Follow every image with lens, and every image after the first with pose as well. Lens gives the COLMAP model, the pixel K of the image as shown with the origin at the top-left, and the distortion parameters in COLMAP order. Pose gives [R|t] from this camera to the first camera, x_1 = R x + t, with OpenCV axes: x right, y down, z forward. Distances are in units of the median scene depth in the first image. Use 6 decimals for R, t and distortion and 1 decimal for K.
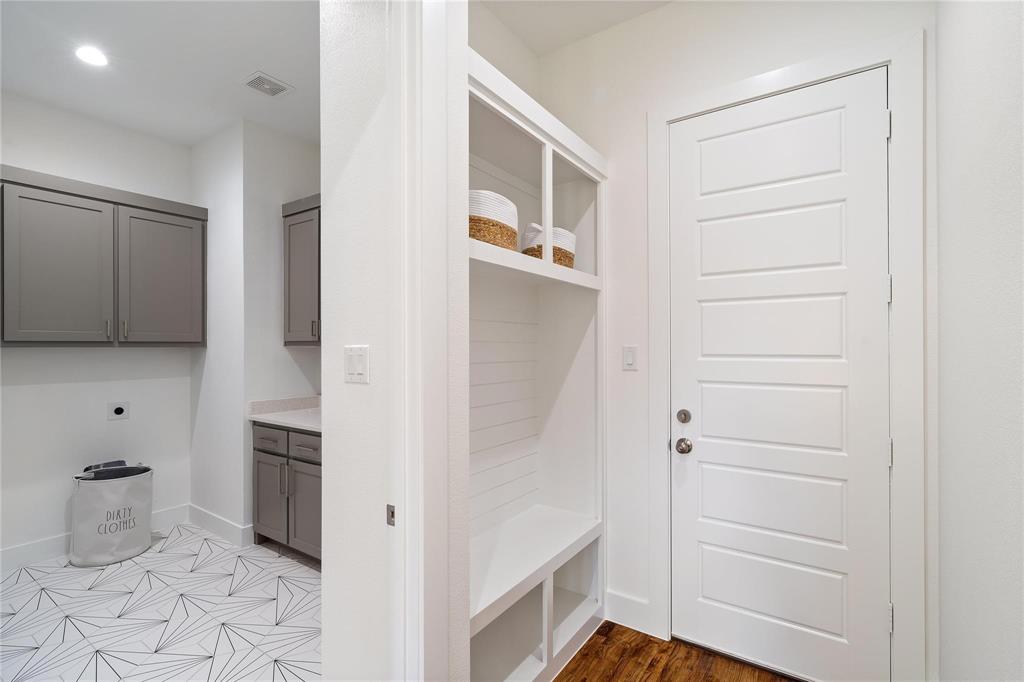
lens RADIAL K [[462.9, 0, 509.6], [0, 462.9, 347.3], [0, 0, 1]] dist [-0.004240, -0.000335]
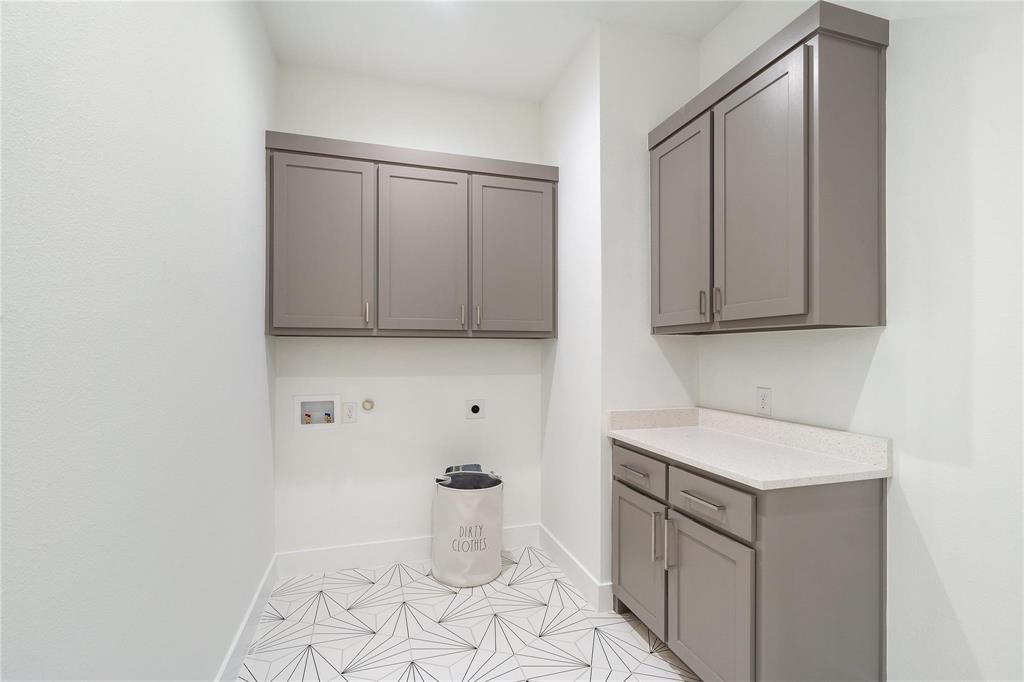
lens RADIAL K [[462.9, 0, 509.6], [0, 462.9, 347.3], [0, 0, 1]] dist [-0.004240, -0.000335]
pose [[0.778886, -0.004930, -0.627146, -0.235639], [-0.001602, 0.999950, -0.009850, 0.026600], [0.627163, 0.008676, 0.778840, 0.350520]]
